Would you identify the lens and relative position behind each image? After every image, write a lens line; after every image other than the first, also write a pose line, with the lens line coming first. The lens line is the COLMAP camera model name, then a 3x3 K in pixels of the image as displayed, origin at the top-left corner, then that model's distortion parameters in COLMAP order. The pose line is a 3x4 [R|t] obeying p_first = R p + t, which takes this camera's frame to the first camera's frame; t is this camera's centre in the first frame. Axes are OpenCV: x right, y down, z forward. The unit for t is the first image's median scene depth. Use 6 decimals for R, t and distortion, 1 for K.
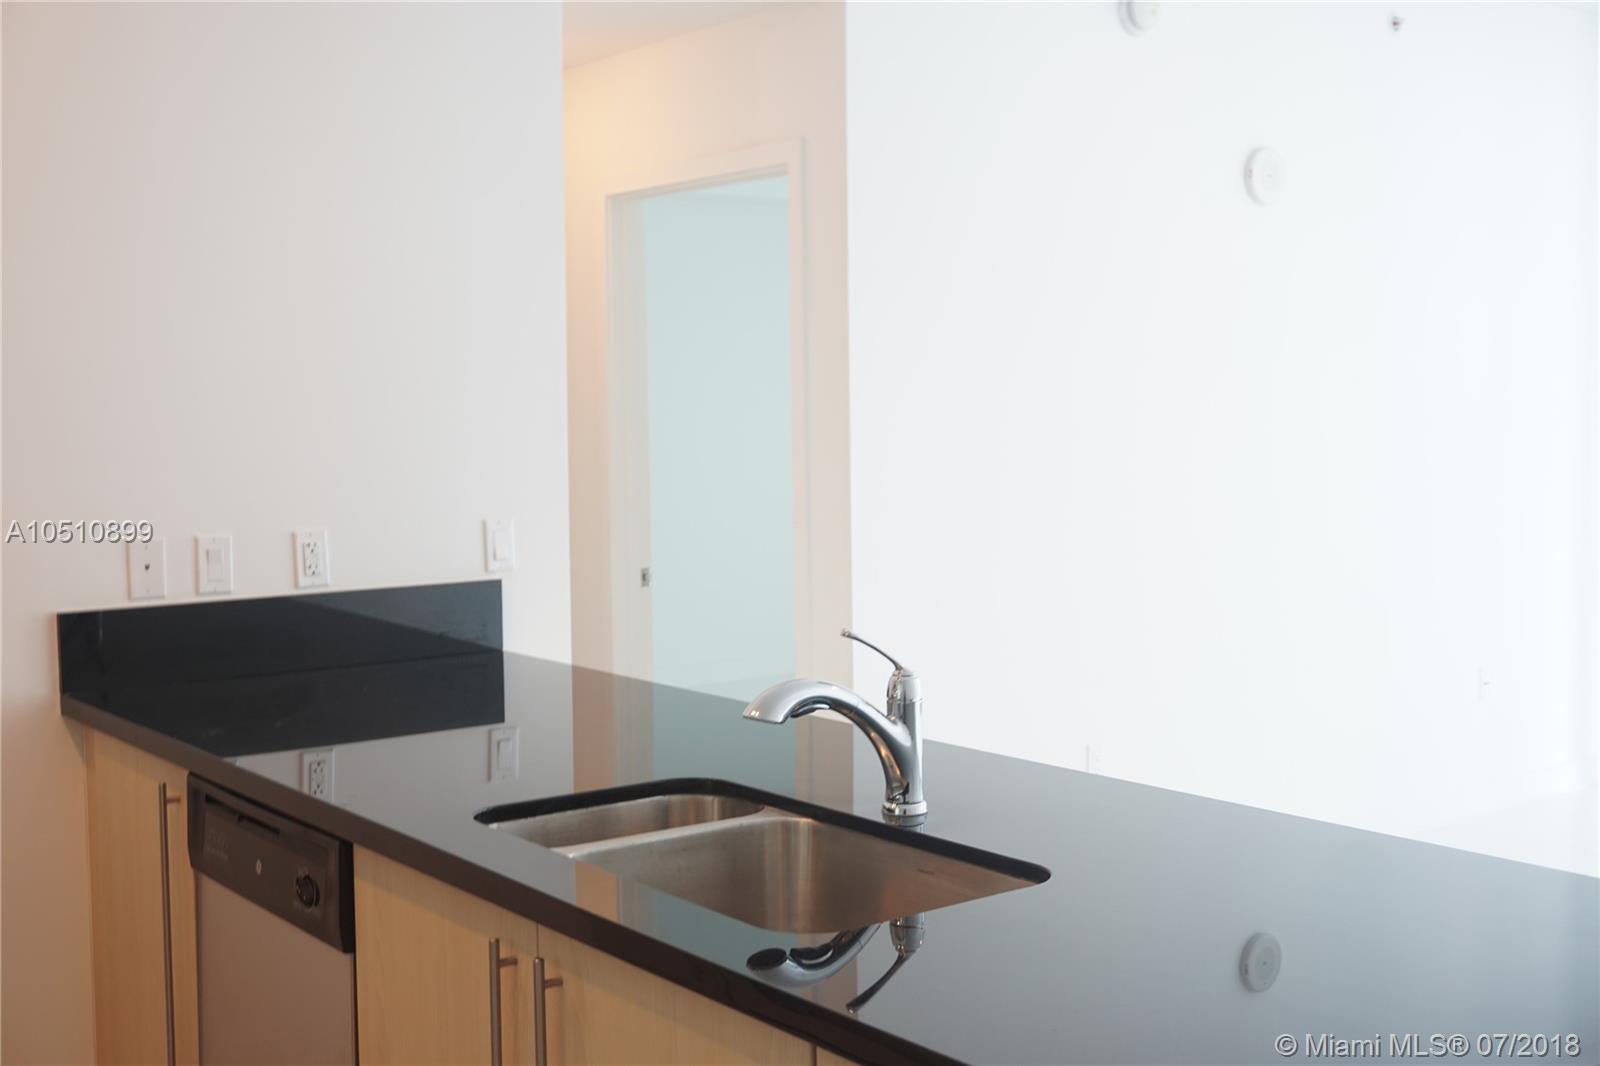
lens RADIAL K [[1841.0, 0, 800.4], [0, 1841.0, 543.5], [0, 0, 1]] dist [0.007303, 0.000000]
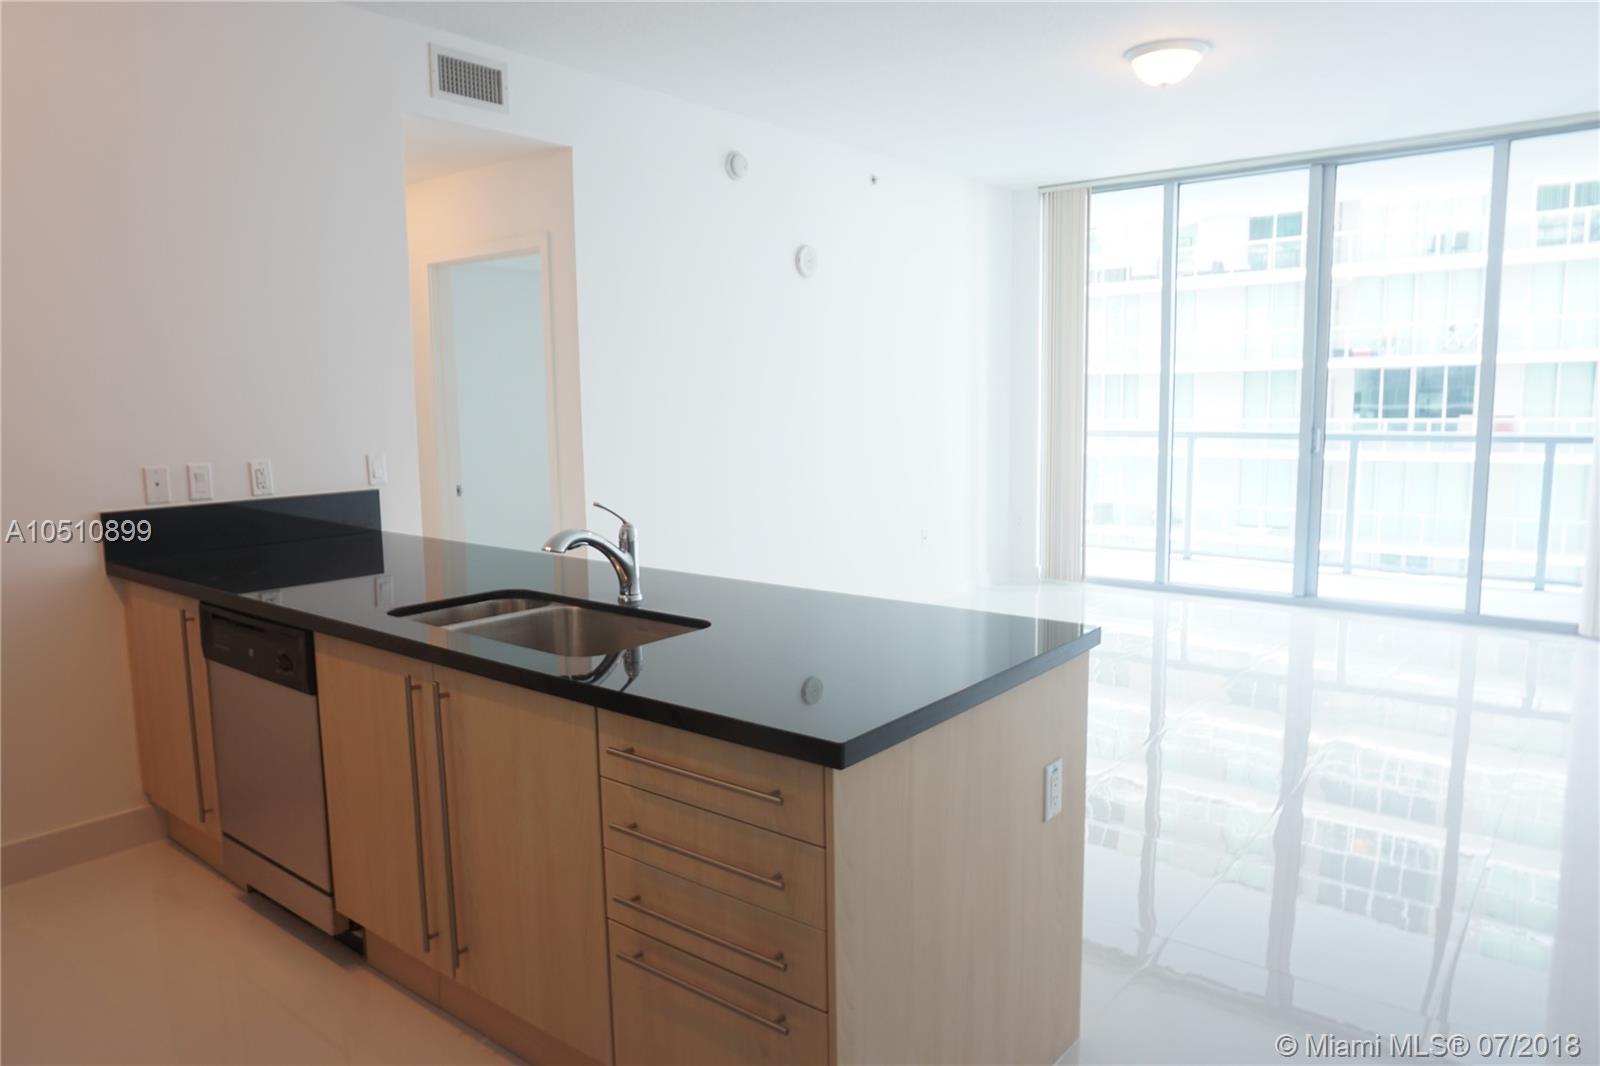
lens RADIAL K [[1071.2, 0, 788.2], [0, 1071.2, 539.9], [0, 0, 1]] dist [-0.040829, 0.032270]
pose [[0.973515, -0.032774, 0.226261, -0.024240], [0.019248, 0.997907, 0.061729, 0.017217], [-0.227811, -0.055739, 0.972109, -0.065961]]
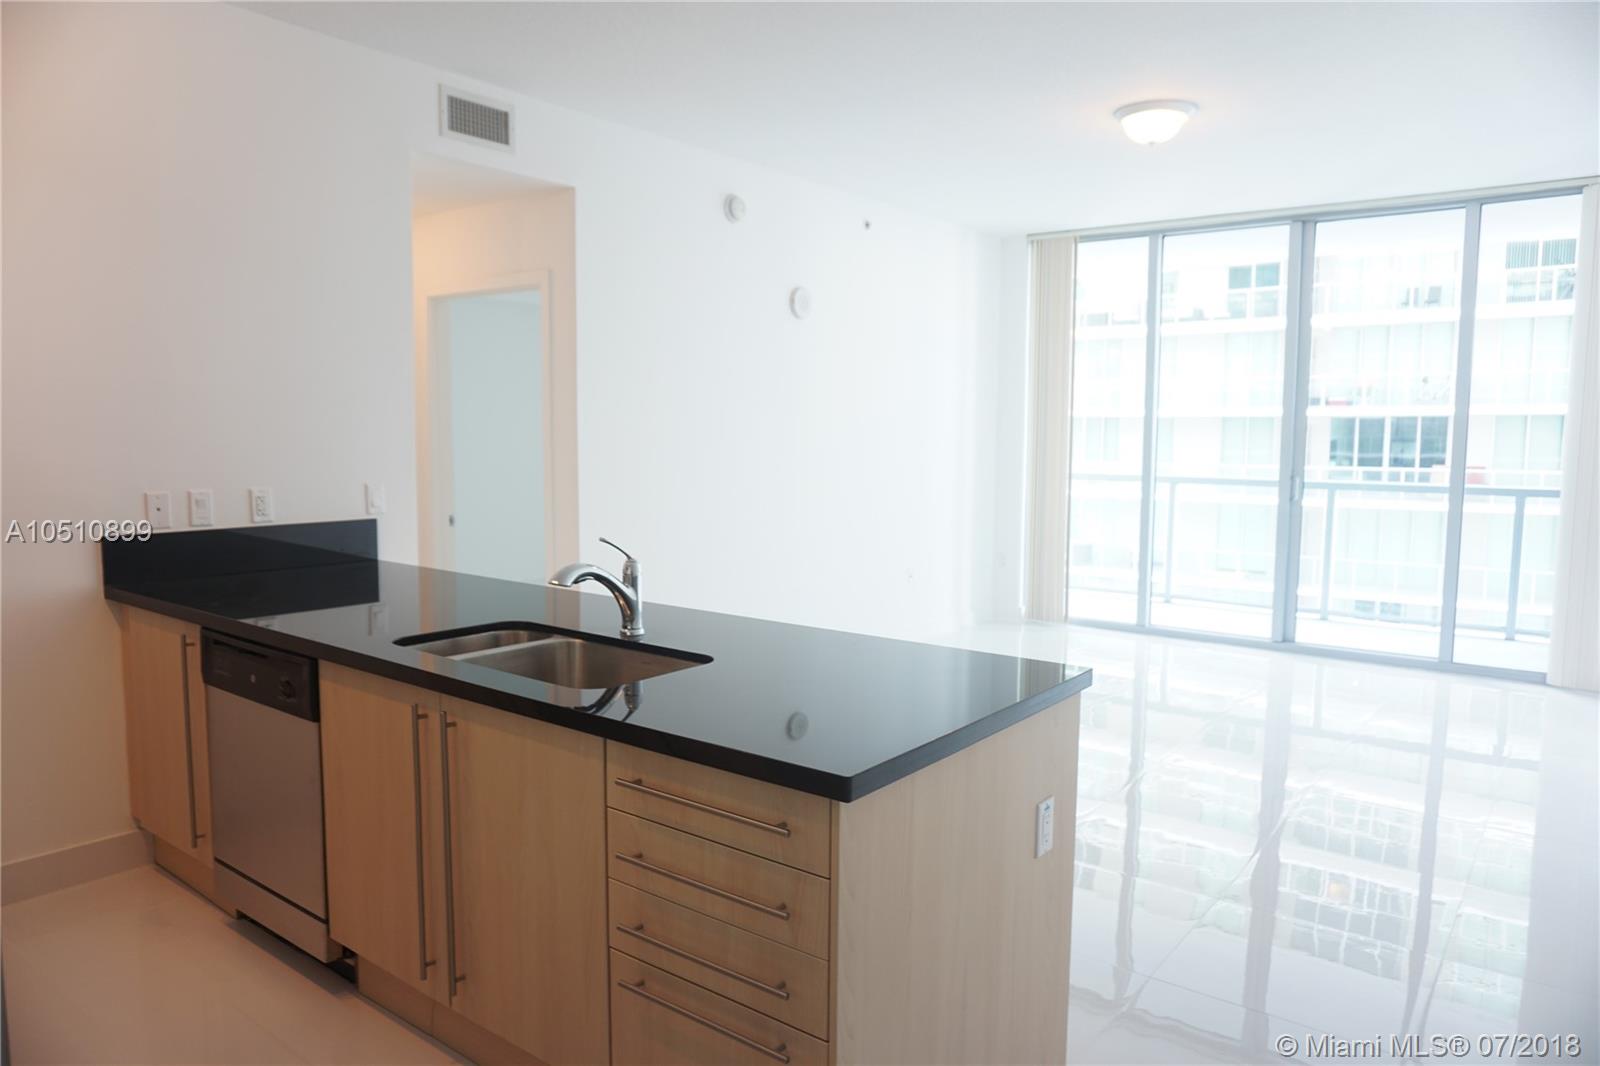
lens RADIAL K [[1071.2, 0, 791.8], [0, 1071.2, 540.8], [0, 0, 1]] dist [-0.040829, 0.032270]
pose [[0.968855, -0.005530, 0.247566, -0.044482], [-0.001951, 0.999549, 0.029962, 0.013261], [-0.247620, -0.029512, 0.968408, -0.083058]]
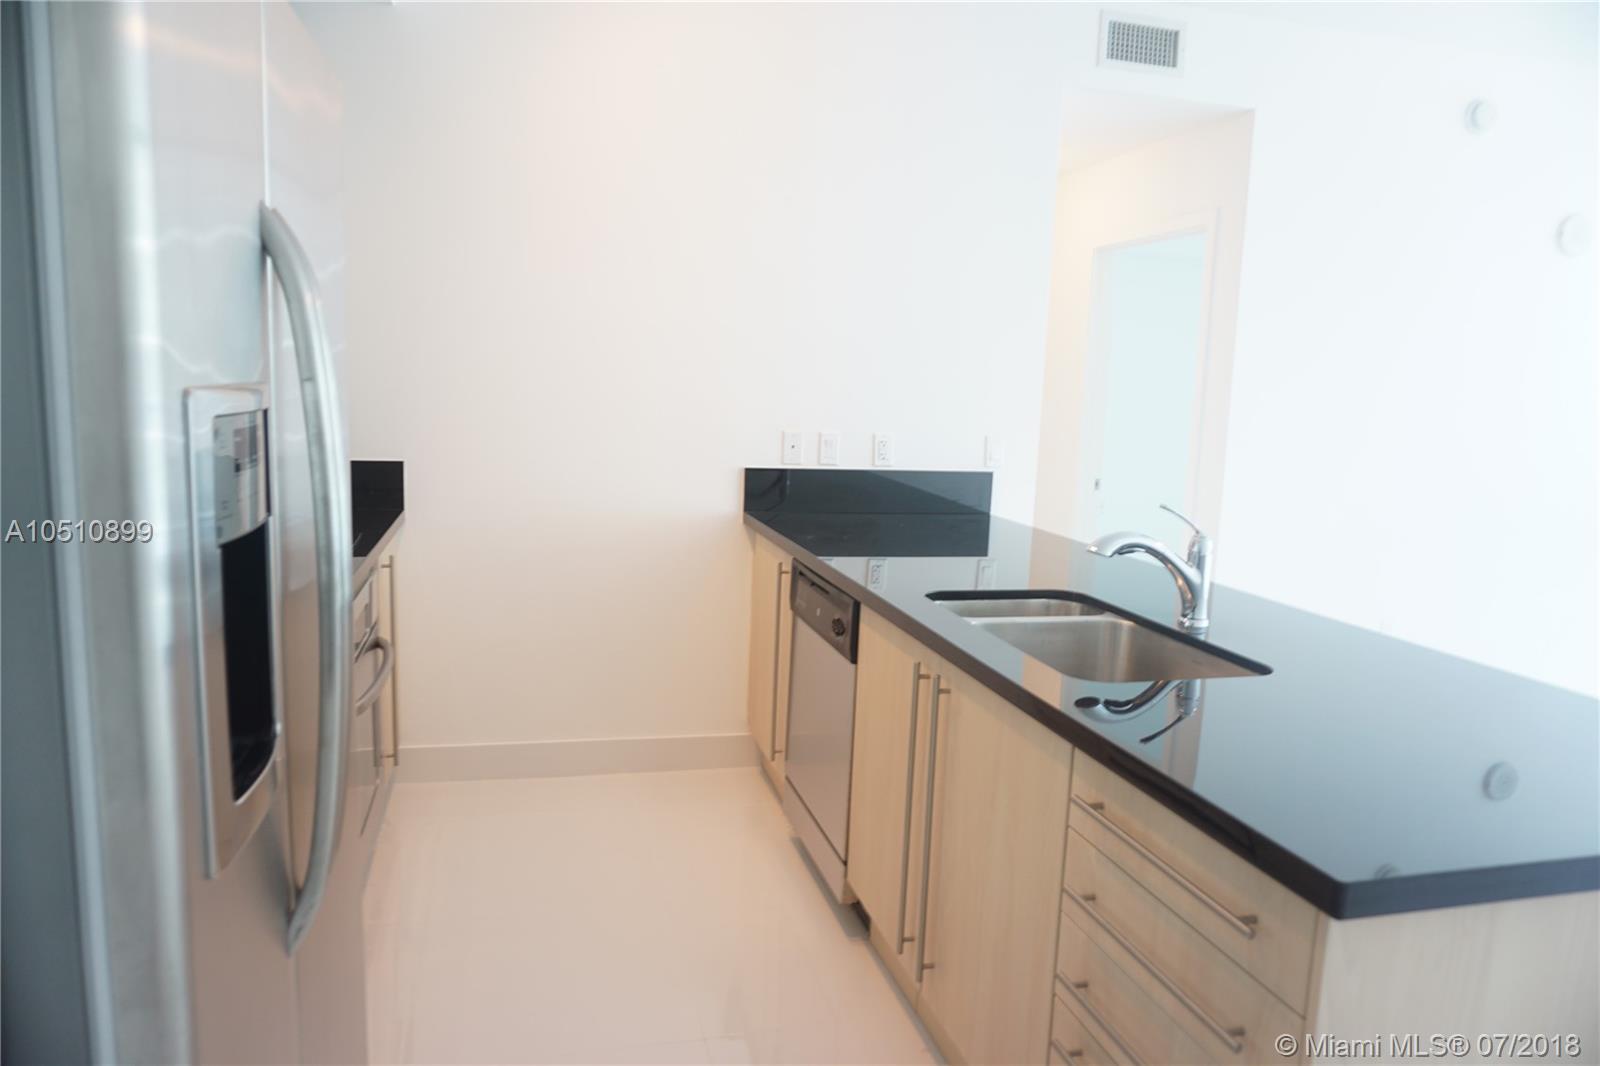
lens RADIAL K [[1071.2, 0, 794.8], [0, 1071.2, 536.3], [0, 0, 1]] dist [-0.040829, 0.032270]
pose [[0.919419, 0.100767, -0.380151, 0.065312], [-0.076794, 0.994011, 0.077753, 0.021448], [0.385709, -0.042294, 0.921651, 0.034326]]
